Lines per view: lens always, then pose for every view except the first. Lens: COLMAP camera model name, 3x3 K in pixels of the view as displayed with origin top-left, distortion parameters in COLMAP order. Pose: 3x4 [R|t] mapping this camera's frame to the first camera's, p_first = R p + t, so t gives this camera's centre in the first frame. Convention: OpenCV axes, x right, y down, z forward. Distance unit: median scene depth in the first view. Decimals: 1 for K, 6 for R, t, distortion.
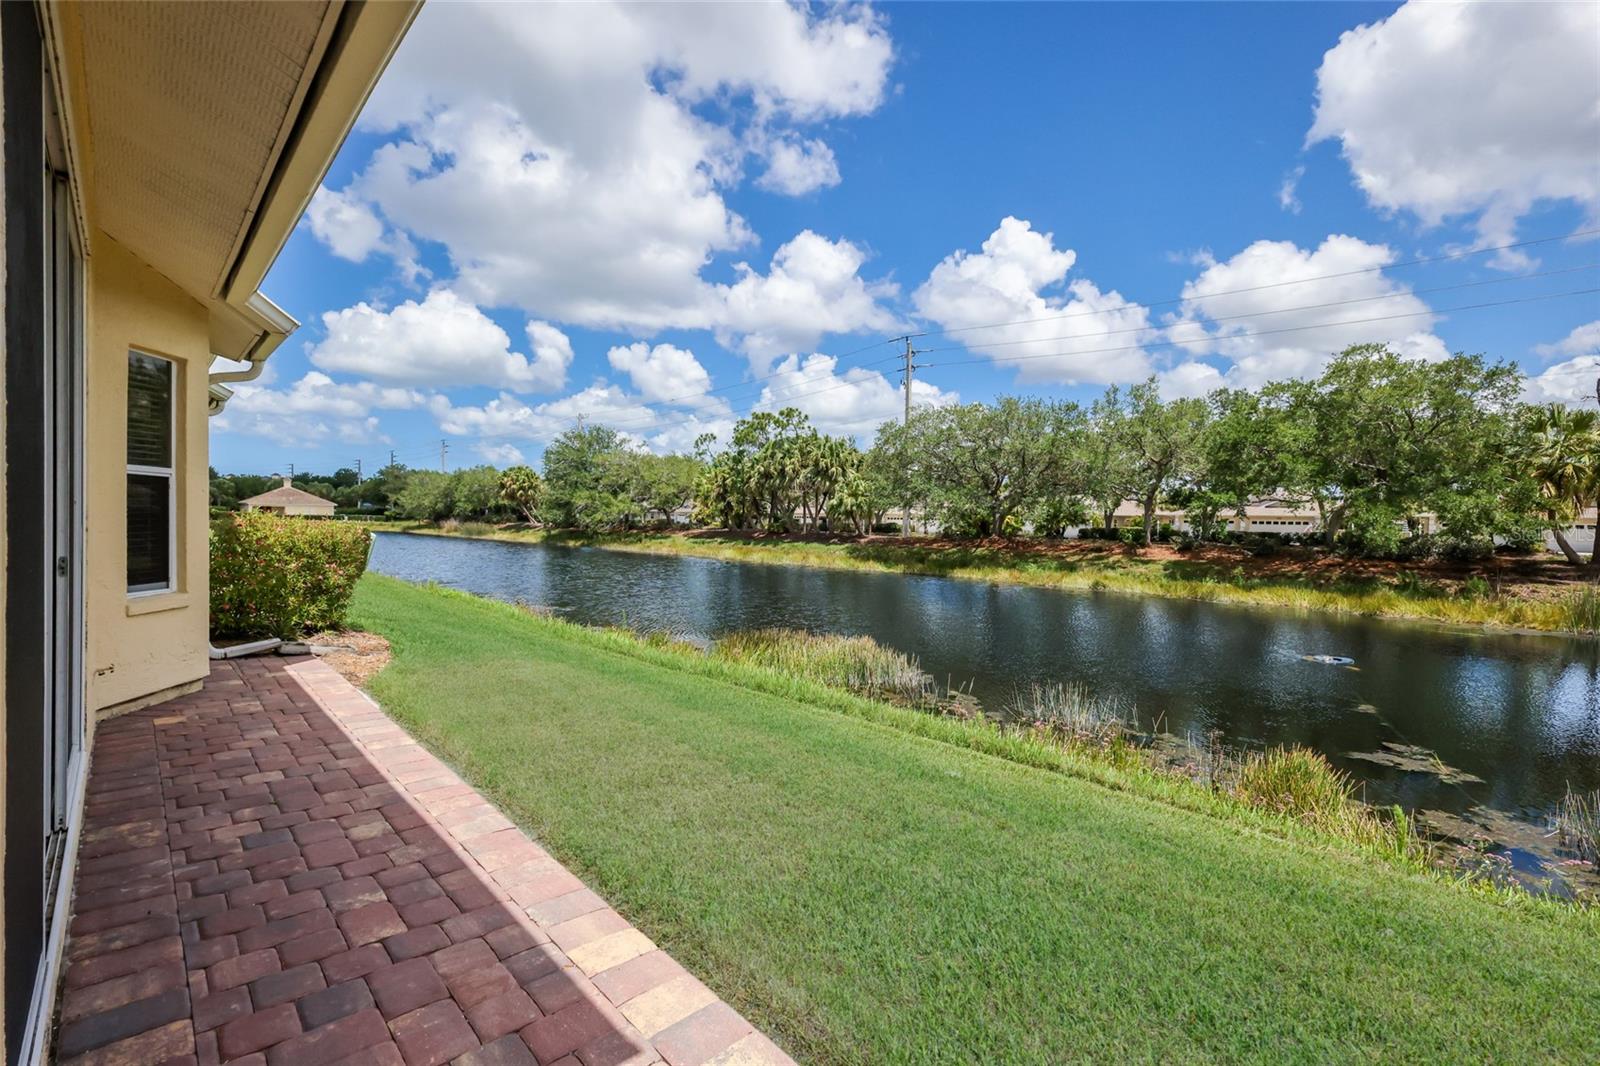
lens RADIAL K [[697.2, 0, 802.6], [0, 697.2, 531.1], [0, 0, 1]] dist [0.004173, 0.000607]
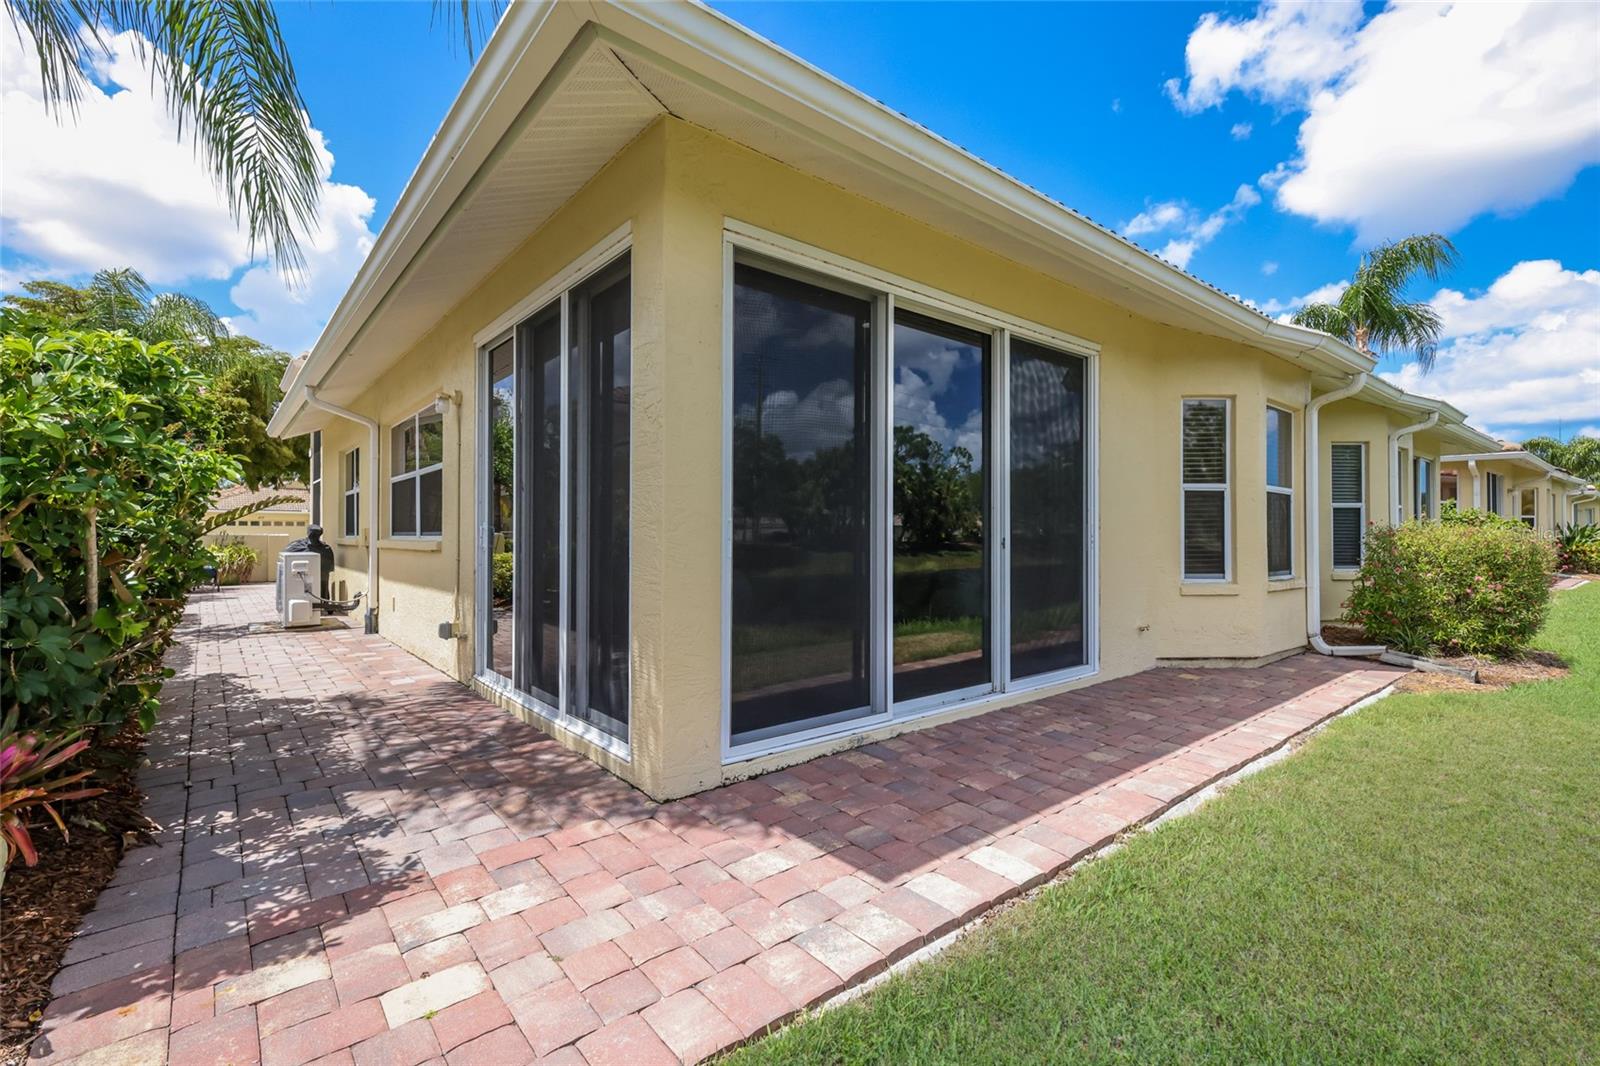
lens RADIAL K [[697.2, 0, 801.1], [0, 697.2, 531.0], [0, 0, 1]] dist [0.004173, 0.000607]
pose [[-0.065121, -0.022665, -0.997620, 0.750184], [-0.016205, 0.999634, -0.021653, 0.065067], [0.997746, 0.014756, -0.065464, 0.601860]]
